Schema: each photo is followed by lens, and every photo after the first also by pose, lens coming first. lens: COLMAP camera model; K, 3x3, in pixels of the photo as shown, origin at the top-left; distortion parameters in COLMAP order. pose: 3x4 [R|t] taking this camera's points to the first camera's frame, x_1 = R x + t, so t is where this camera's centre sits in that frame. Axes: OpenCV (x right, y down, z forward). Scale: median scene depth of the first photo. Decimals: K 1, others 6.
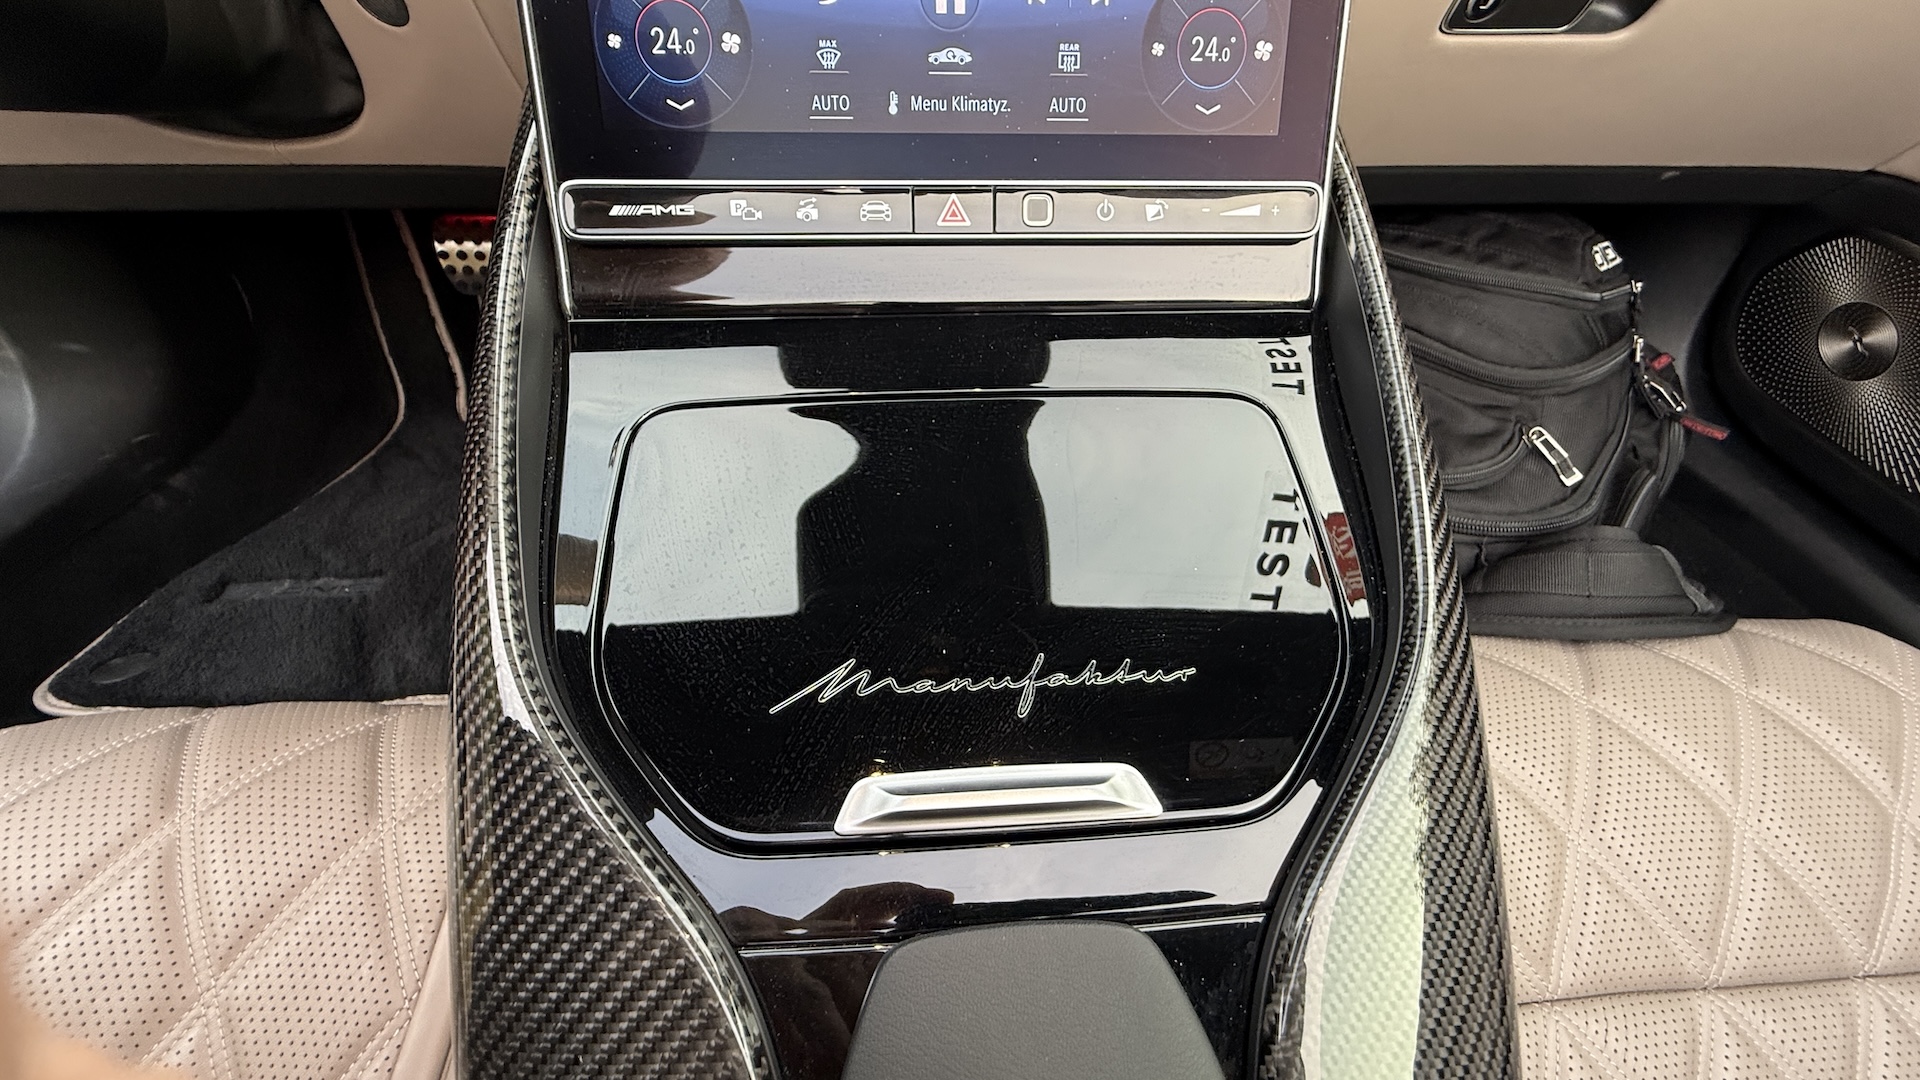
lens RADIAL K [[773.6, 0, 960.0], [0, 773.6, 540.0], [0, 0, 1]] dist [-0.000965, -0.000625]
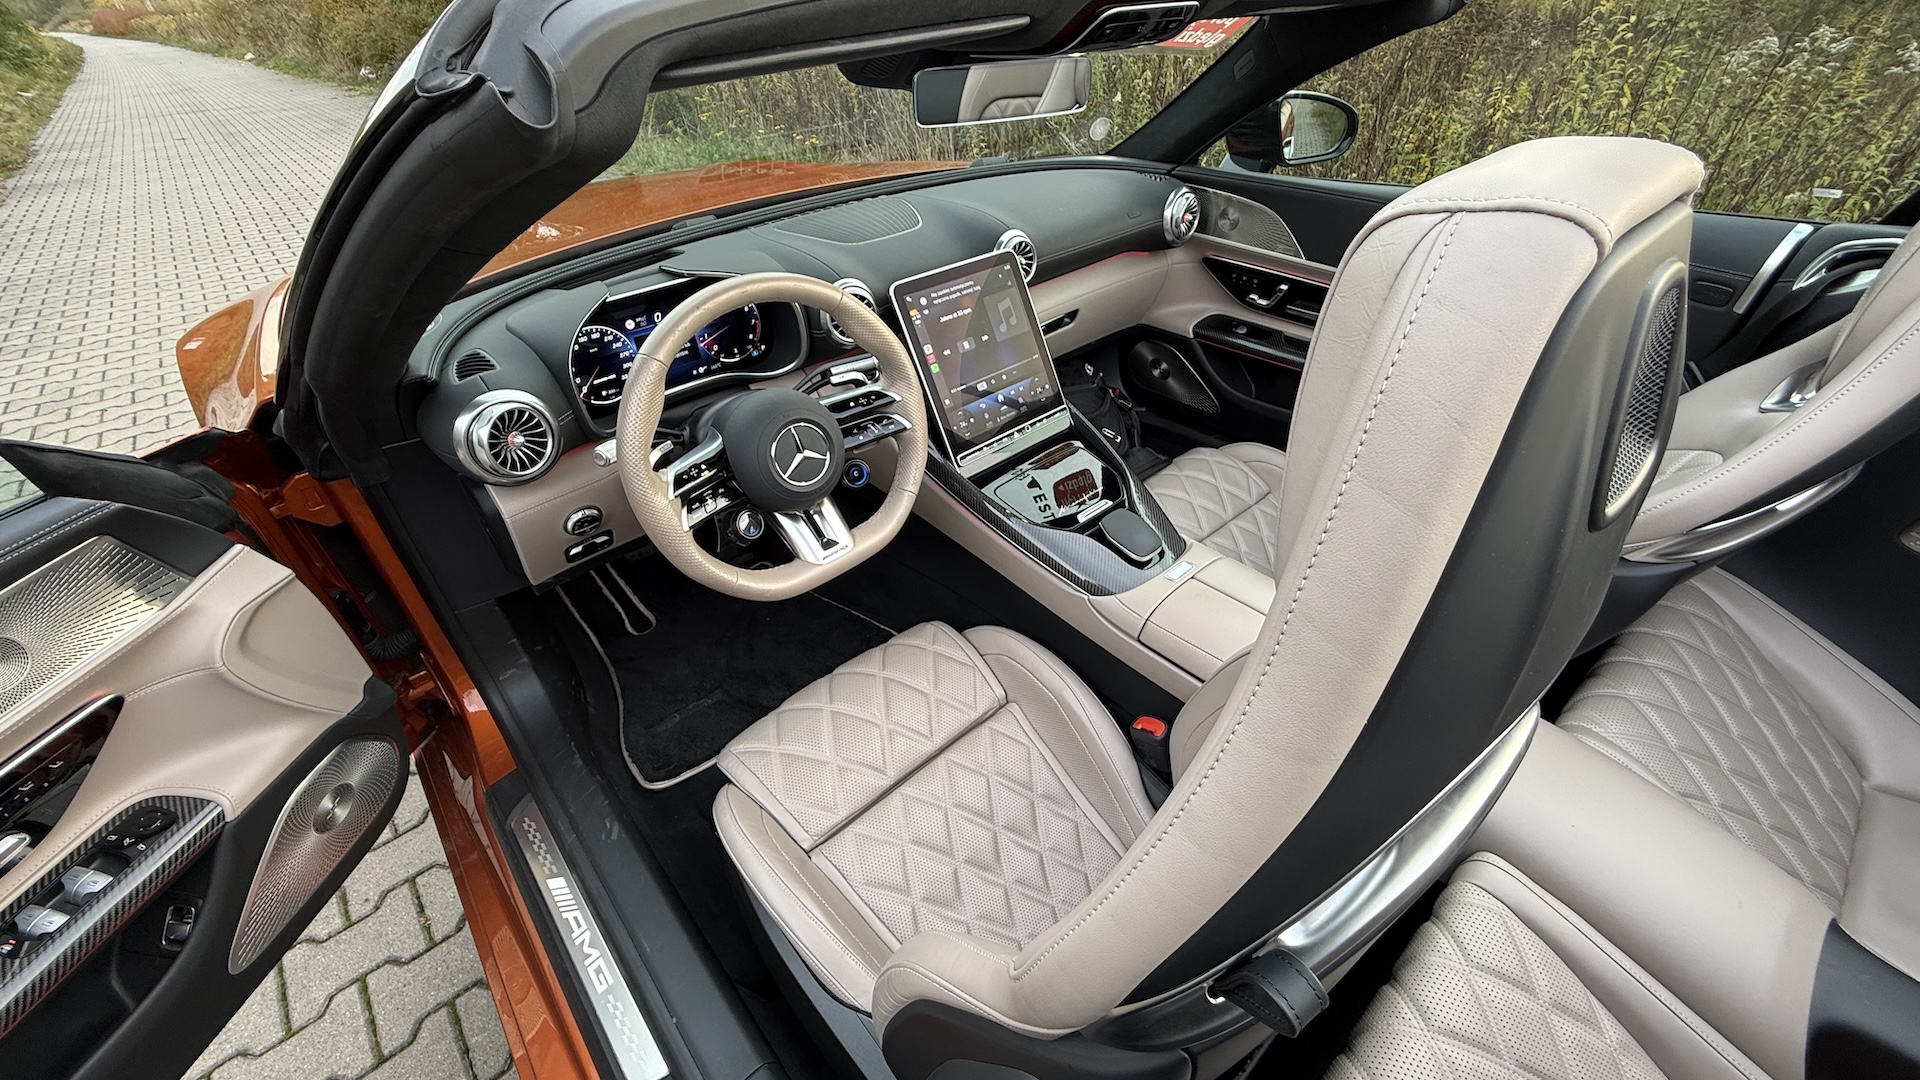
lens RADIAL K [[773.6, 0, 960.0], [0, 773.6, 540.0], [0, 0, 1]] dist [-0.000965, -0.000625]
pose [[0.793974, -0.402698, 0.455456, -2.861490], [0.460856, 0.887274, -0.018890, 0.101854], [-0.396507, 0.224897, 0.890058, -3.162077]]
